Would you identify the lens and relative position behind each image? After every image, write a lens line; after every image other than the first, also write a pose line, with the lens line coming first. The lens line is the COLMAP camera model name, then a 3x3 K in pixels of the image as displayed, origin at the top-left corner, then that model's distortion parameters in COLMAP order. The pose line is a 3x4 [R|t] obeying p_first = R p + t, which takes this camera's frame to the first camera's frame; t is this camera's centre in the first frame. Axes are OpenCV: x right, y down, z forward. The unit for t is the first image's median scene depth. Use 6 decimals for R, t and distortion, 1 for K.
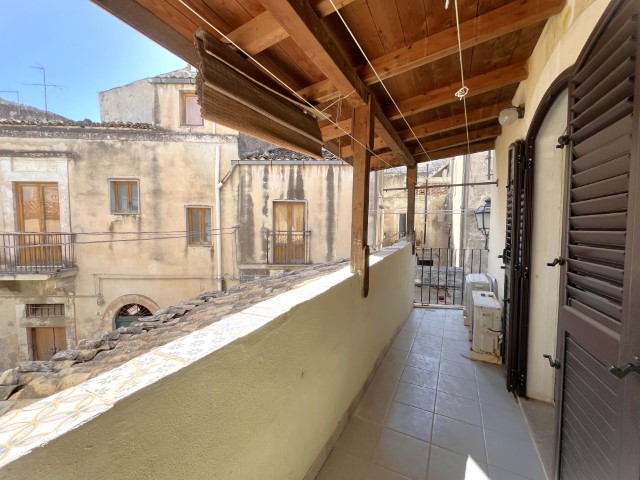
lens RADIAL K [[259.5, 0, 318.9], [0, 259.5, 238.8], [0, 0, 1]] dist [0.000527, 0.000167]
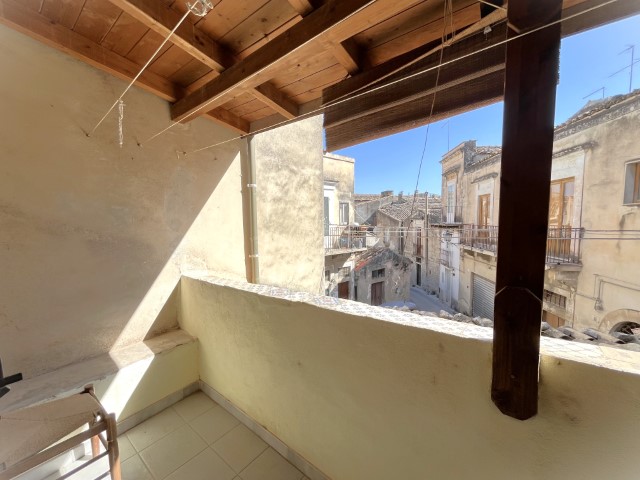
lens RADIAL K [[259.5, 0, 319.1], [0, 259.5, 242.5], [0, 0, 1]] dist [0.000527, 0.000167]
pose [[-0.164241, 0.079529, -0.983209, 0.160407], [-0.034689, 0.995662, 0.086331, -0.017198], [0.985810, 0.048286, -0.160770, 0.199349]]
